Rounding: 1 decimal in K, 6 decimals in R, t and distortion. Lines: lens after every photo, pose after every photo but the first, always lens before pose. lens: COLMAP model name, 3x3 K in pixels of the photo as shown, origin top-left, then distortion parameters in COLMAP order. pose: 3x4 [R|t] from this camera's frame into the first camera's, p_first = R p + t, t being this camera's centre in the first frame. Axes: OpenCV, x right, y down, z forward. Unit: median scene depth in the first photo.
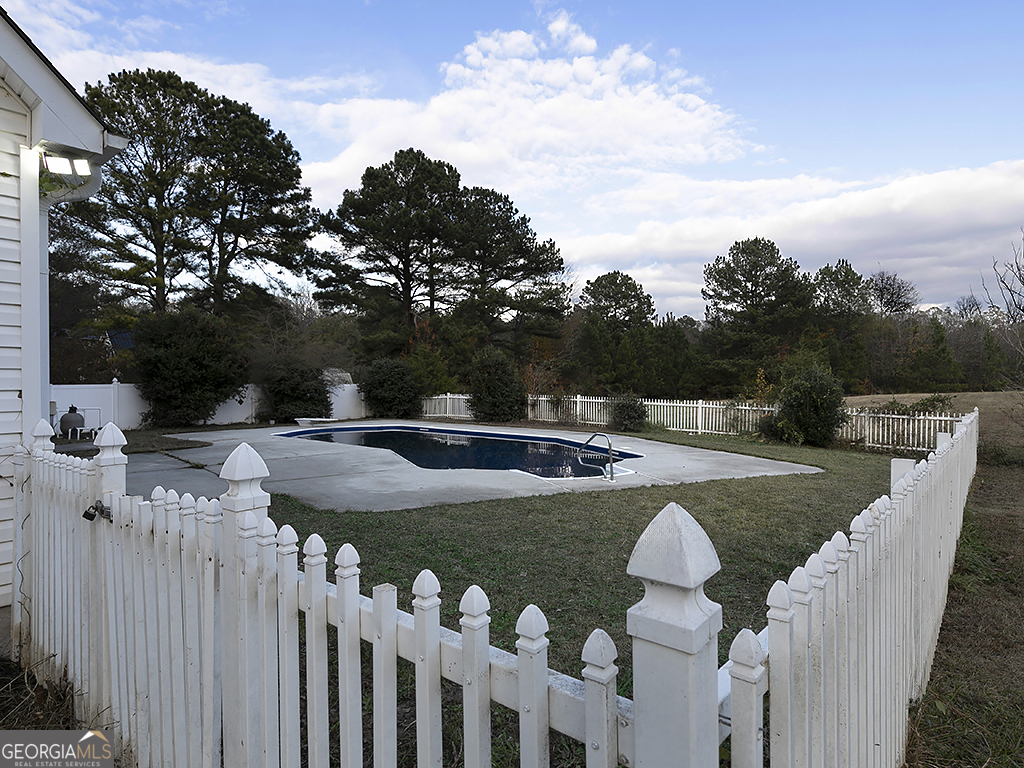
lens RADIAL K [[514.5, 0, 512.0], [0, 514.5, 384.0], [0, 0, 1]] dist [0.000707, -0.000075]
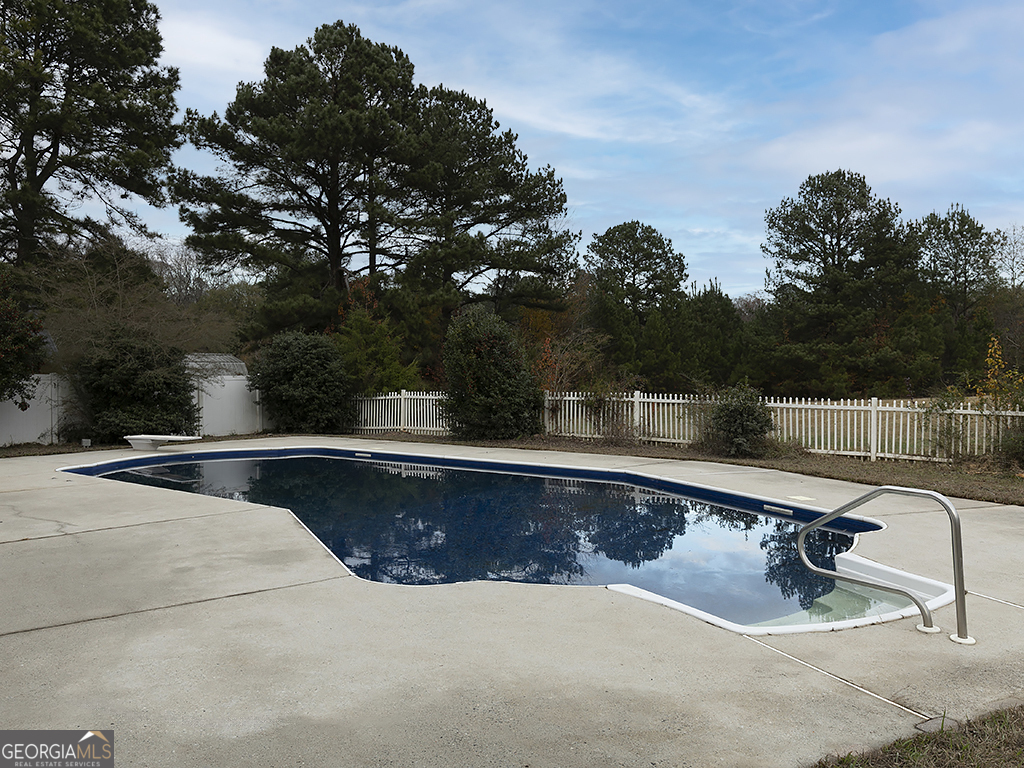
lens RADIAL K [[694.0, 0, 512.0], [0, 694.0, 384.0], [0, 0, 1]] dist [-0.003165, 0.002097]
pose [[0.998918, -0.002934, 0.046419, -0.018171], [0.002819, 0.999993, 0.002548, 0.004612], [-0.046426, -0.002414, 0.998919, 0.099756]]
